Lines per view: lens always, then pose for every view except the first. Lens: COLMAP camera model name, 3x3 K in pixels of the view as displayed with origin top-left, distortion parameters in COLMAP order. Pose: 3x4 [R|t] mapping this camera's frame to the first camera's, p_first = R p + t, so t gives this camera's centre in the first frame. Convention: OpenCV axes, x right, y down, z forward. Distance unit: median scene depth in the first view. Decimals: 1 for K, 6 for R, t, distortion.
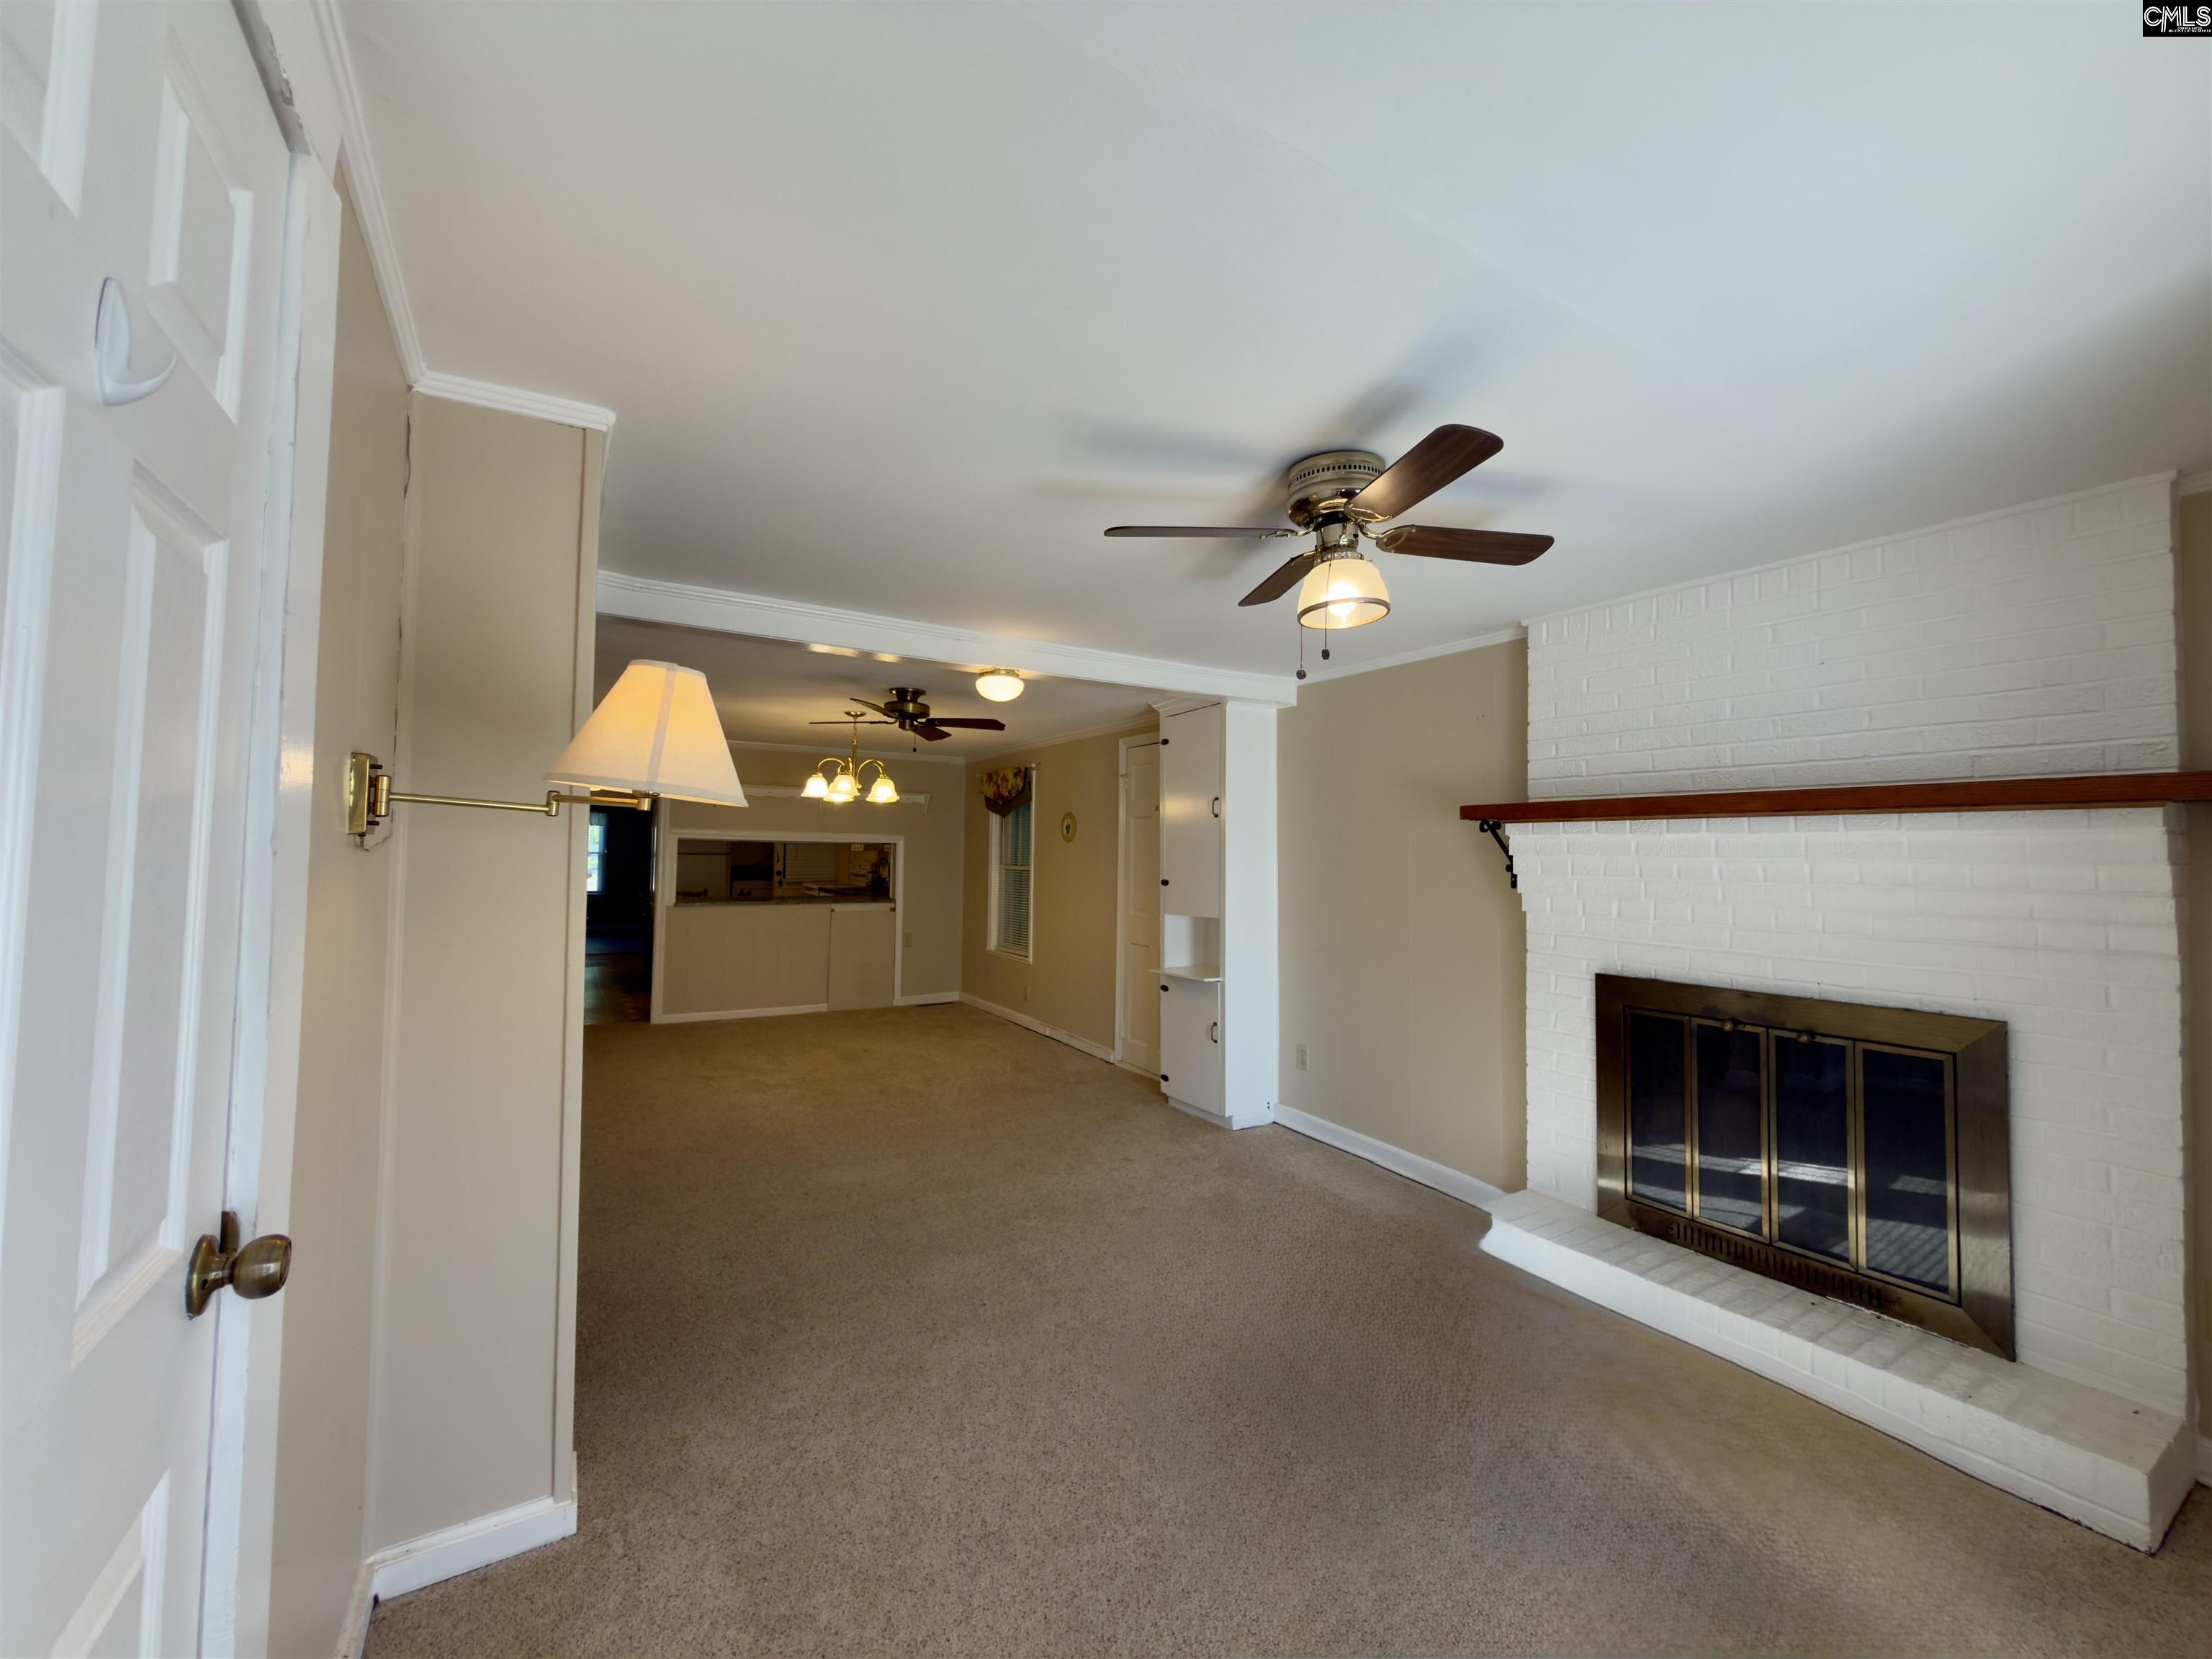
lens RADIAL K [[877.4, 0, 1108.0], [0, 877.4, 827.4], [0, 0, 1]] dist [0.001095, -0.000375]
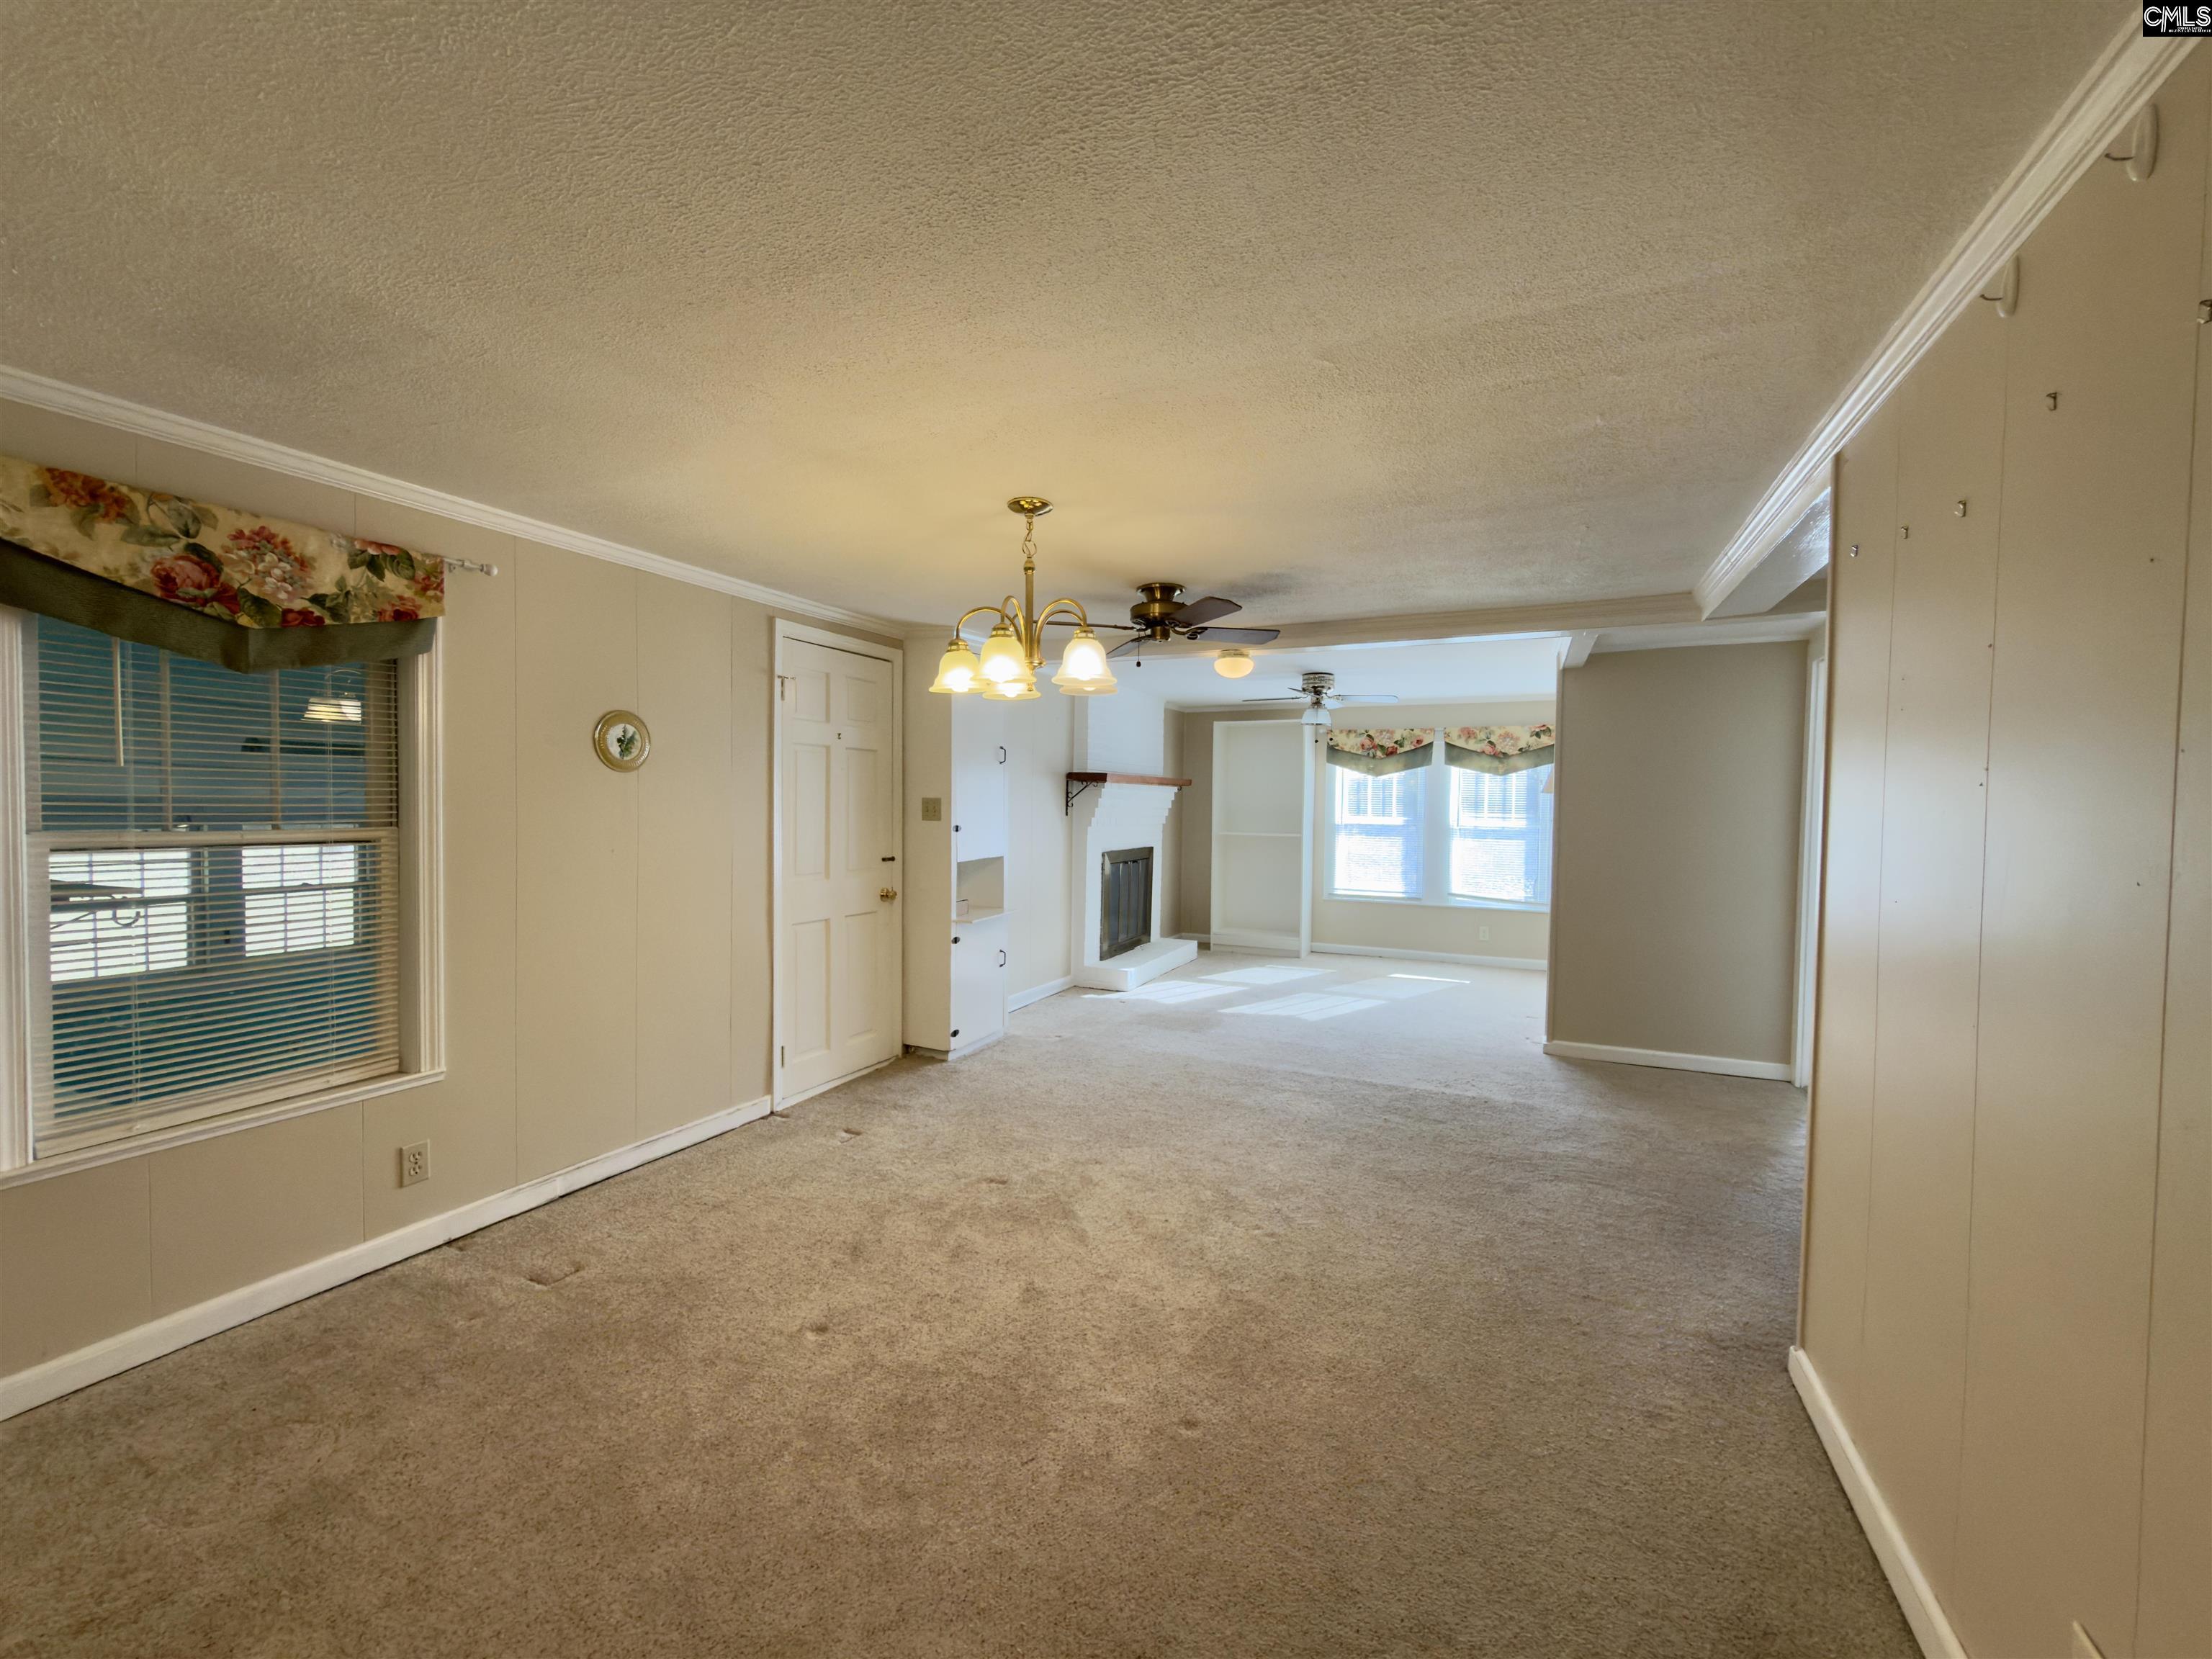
lens RADIAL K [[877.4, 0, 1108.0], [0, 877.4, 827.4], [0, 0, 1]] dist [0.001095, -0.000375]
pose [[-0.545235, -0.054254, 0.836526, -0.821346], [-0.056719, 0.998004, 0.027758, 0.025842], [-0.836362, -0.032312, -0.547224, 1.403270]]
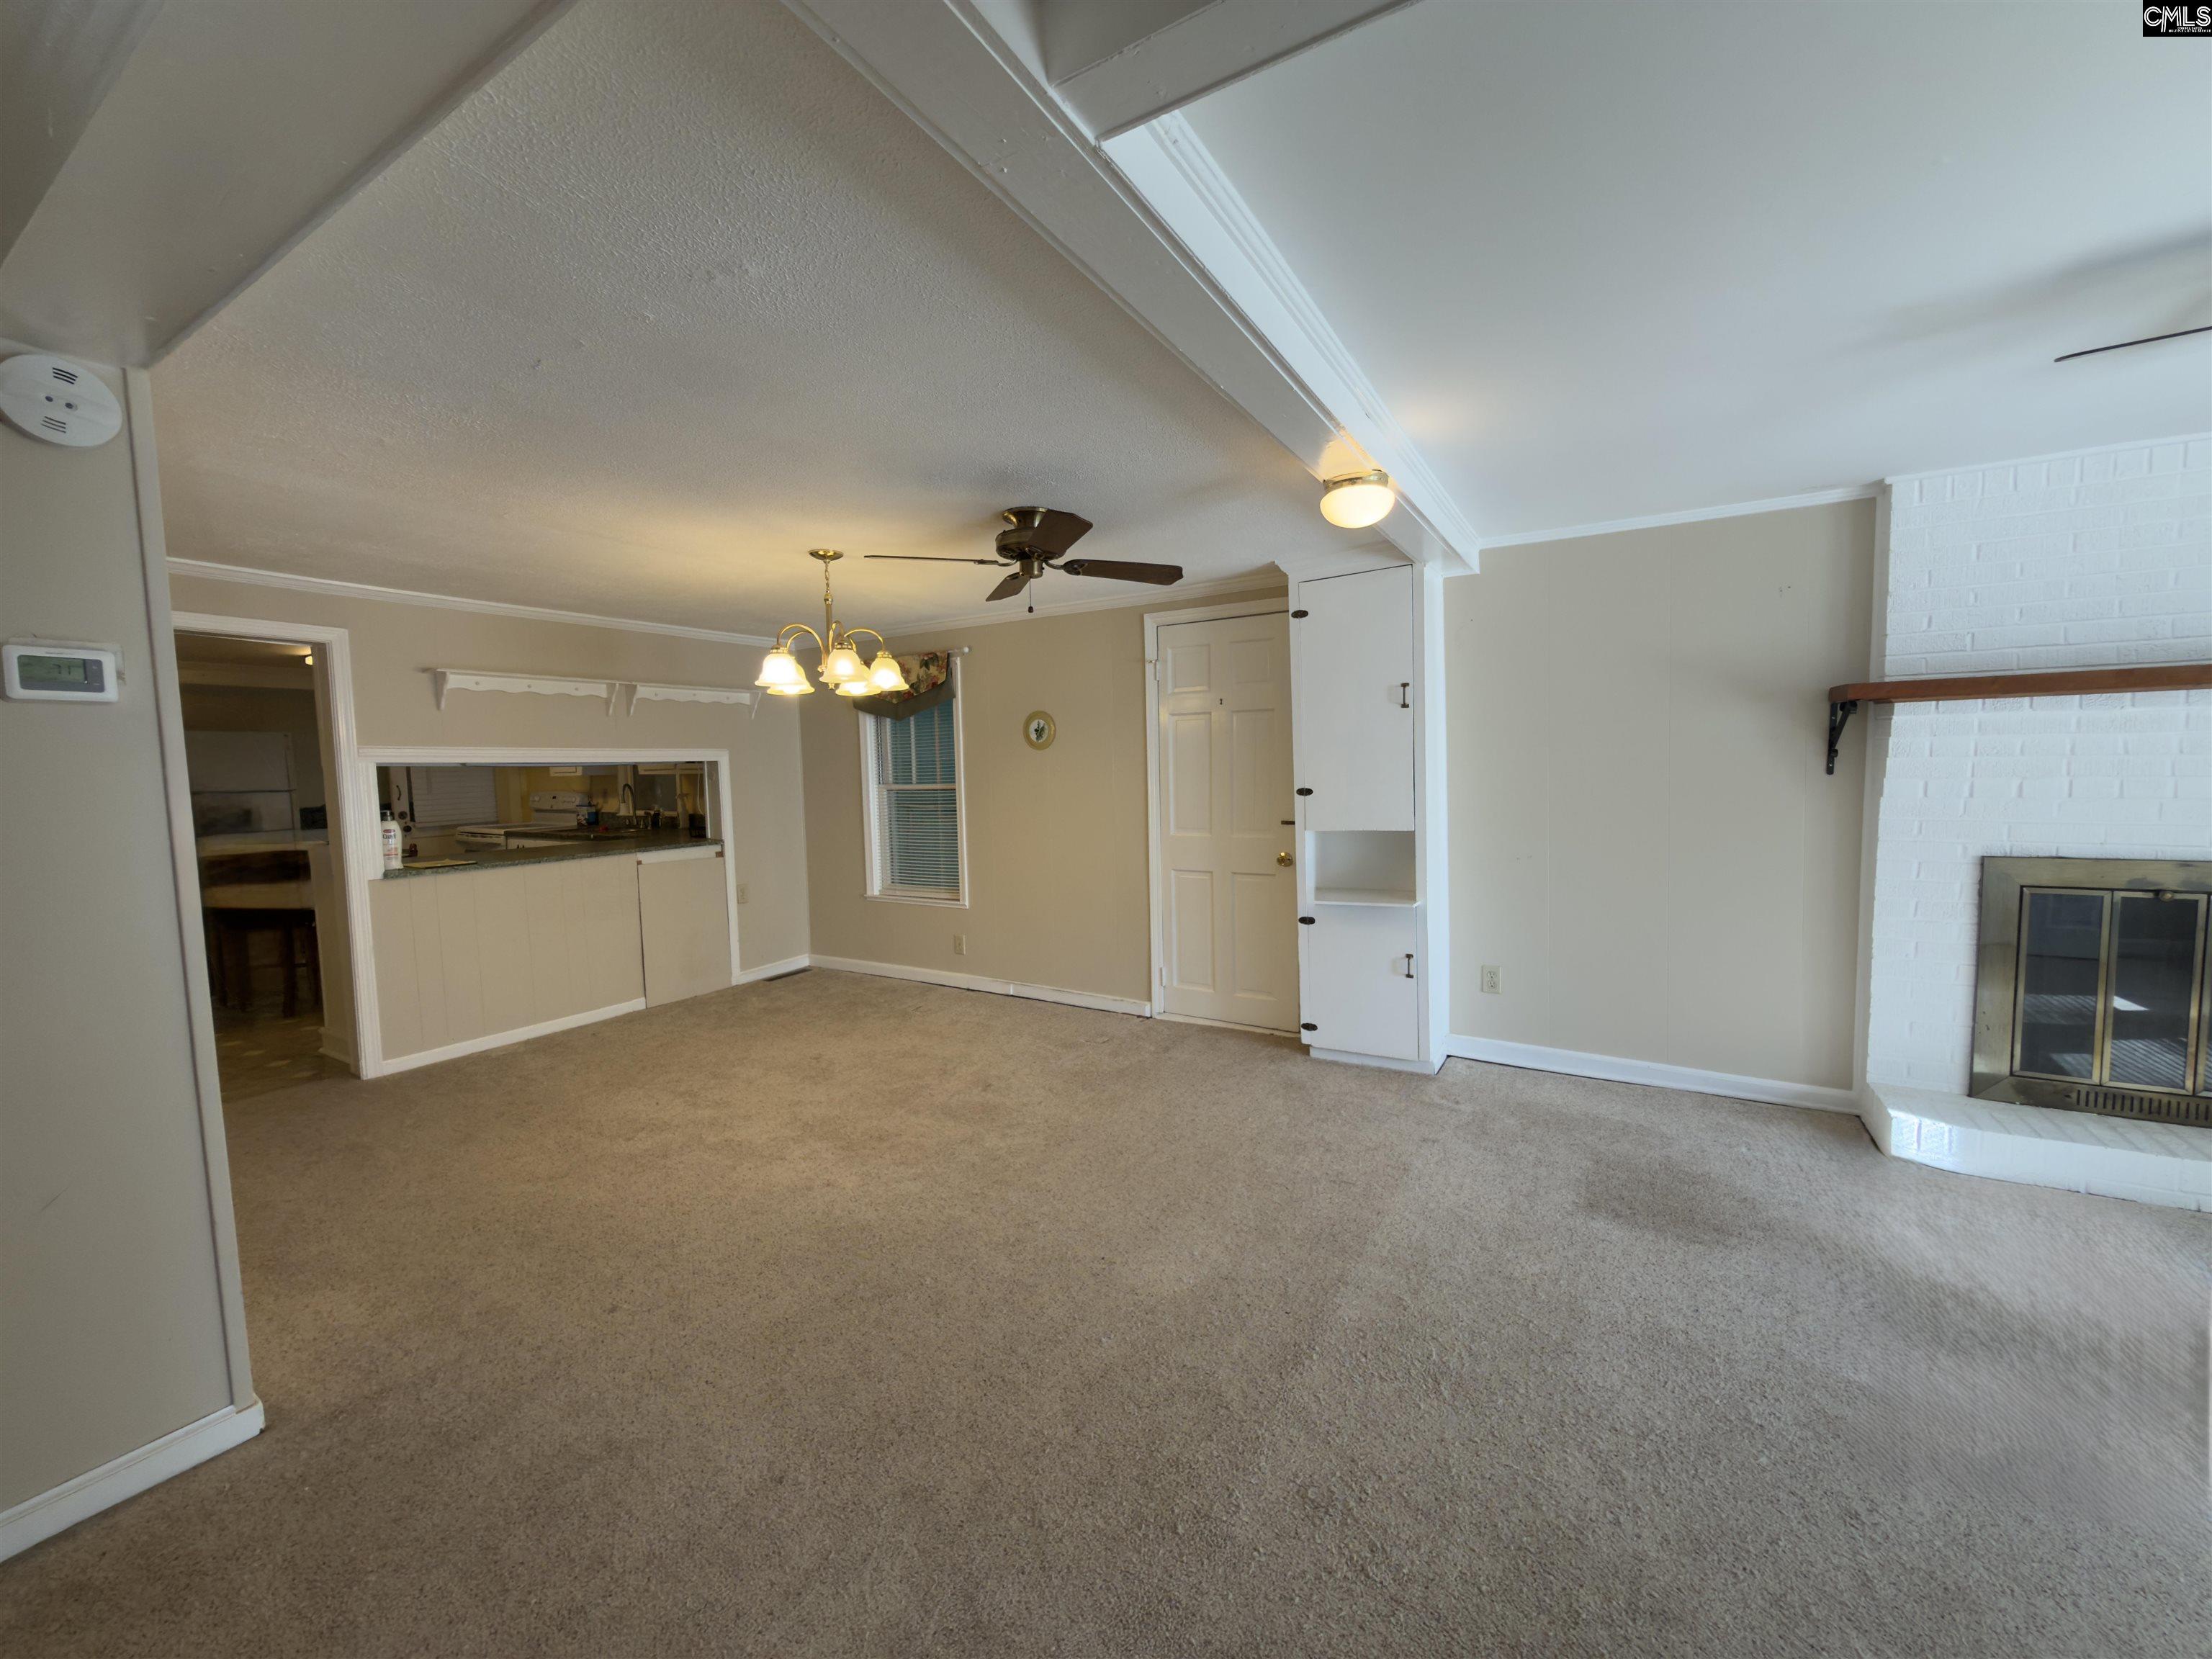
lens RADIAL K [[877.4, 0, 1108.0], [0, 877.4, 827.4], [0, 0, 1]] dist [0.001095, -0.000375]
pose [[0.889395, -0.070782, 0.451627, -0.470050], [0.024122, 0.993830, 0.108257, 0.003658], [-0.456503, -0.085389, 0.885615, 0.371986]]
